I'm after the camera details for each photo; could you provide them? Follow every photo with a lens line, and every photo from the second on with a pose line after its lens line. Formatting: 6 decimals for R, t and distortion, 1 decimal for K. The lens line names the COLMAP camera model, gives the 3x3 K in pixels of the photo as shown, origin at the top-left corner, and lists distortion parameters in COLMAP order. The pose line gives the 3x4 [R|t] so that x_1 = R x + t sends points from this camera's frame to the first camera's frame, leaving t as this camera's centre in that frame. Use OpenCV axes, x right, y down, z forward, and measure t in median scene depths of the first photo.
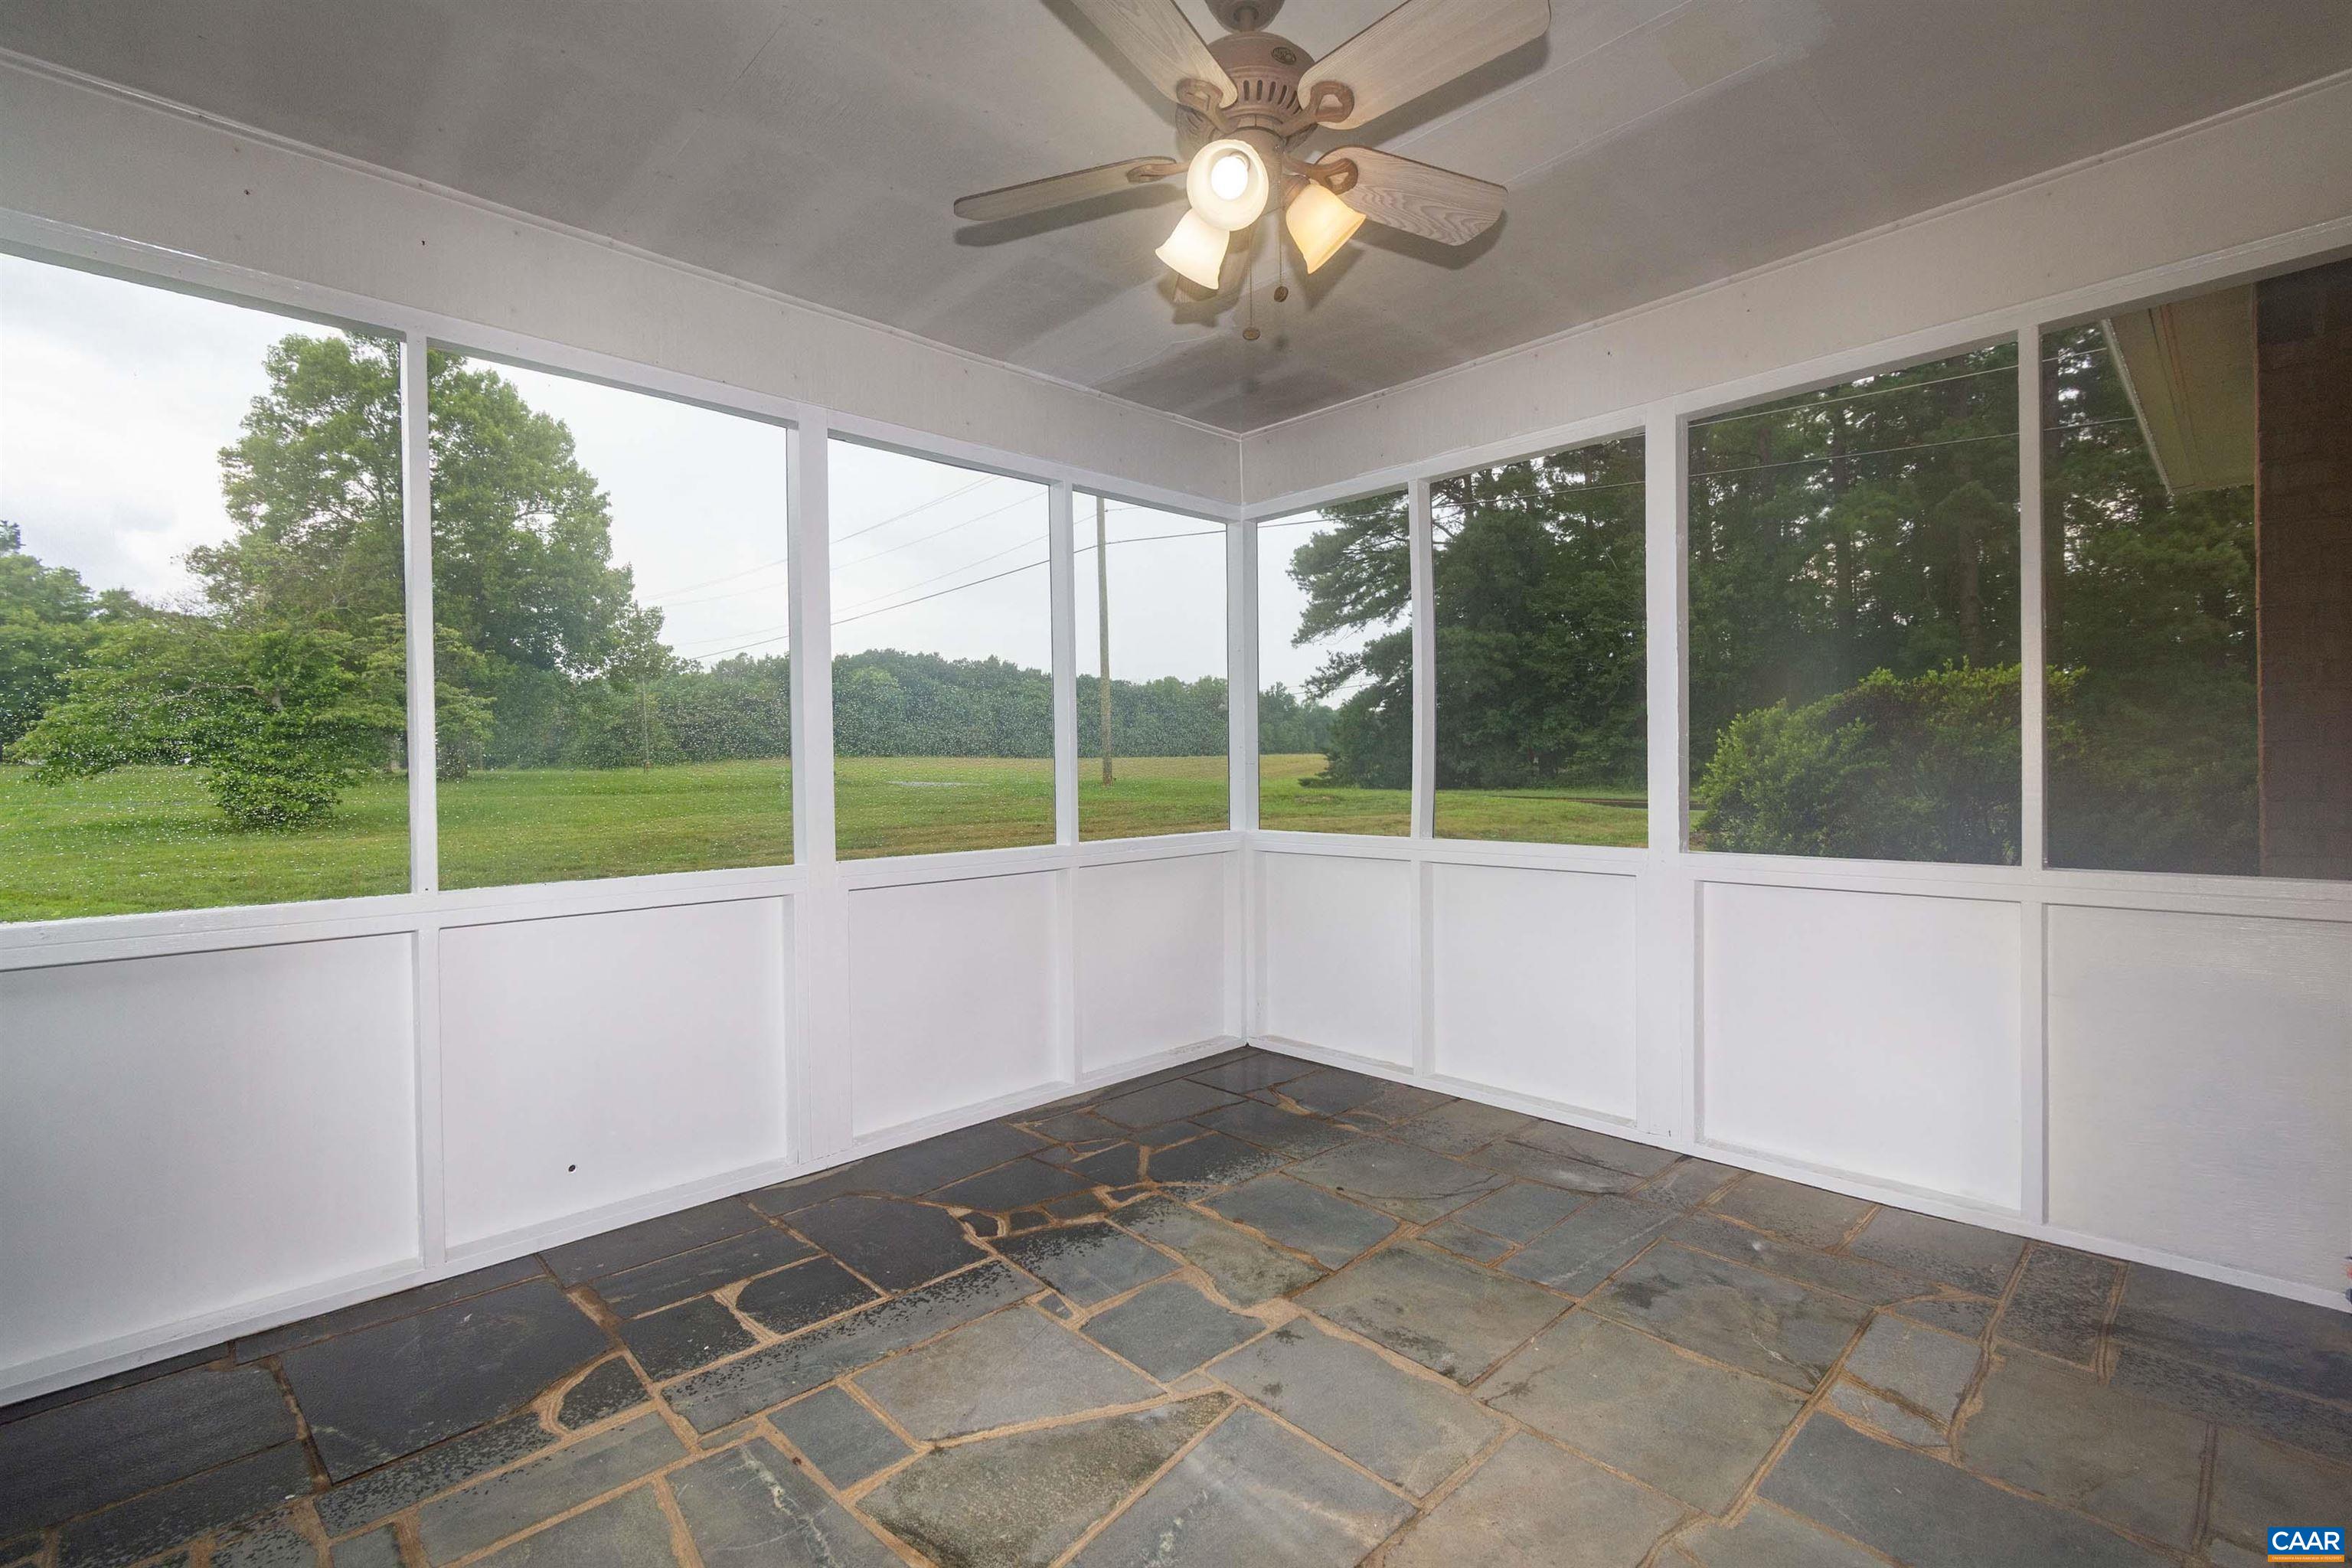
lens RADIAL K [[1045.2, 0, 1176.9], [0, 1045.2, 776.6], [0, 0, 1]] dist [0.002870, -0.000452]
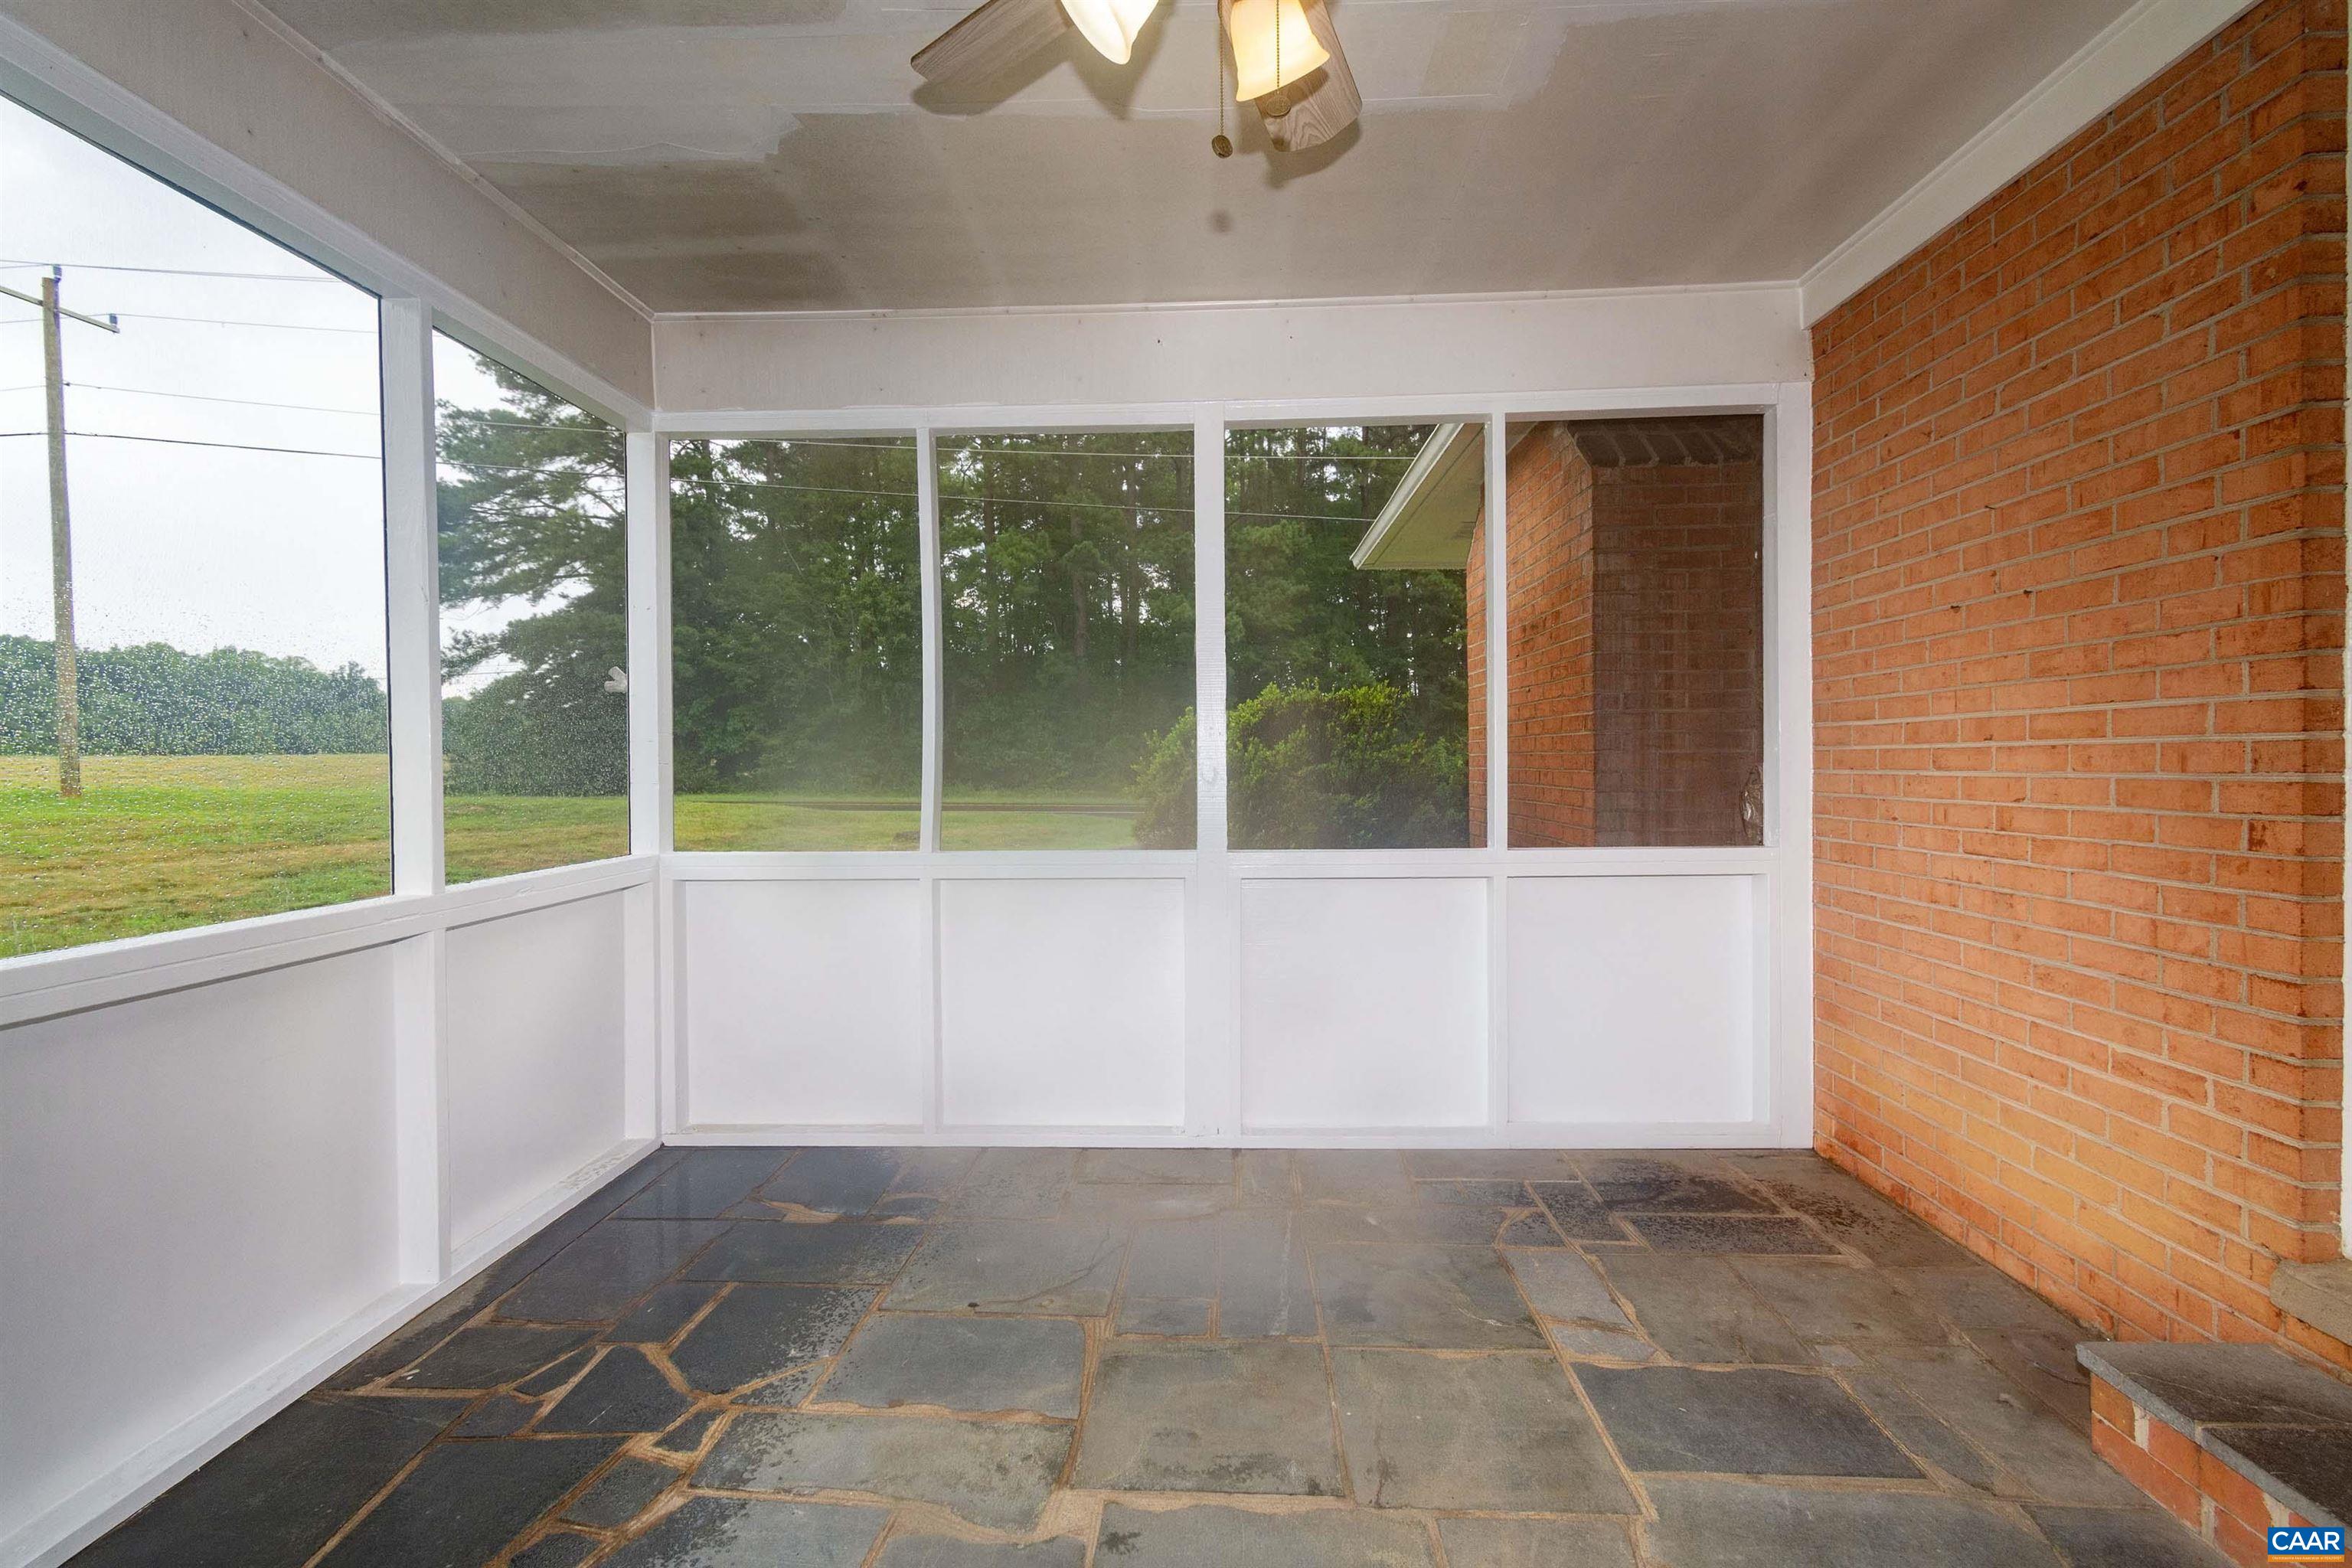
lens RADIAL K [[1045.2, 0, 1177.8], [0, 1045.2, 771.9], [0, 0, 1]] dist [0.002870, -0.000452]
pose [[0.715778, -0.000104, 0.698328, -0.234066], [0.005786, 0.999967, -0.005782, 0.000942], [-0.698304, 0.008180, 0.715754, 0.275939]]
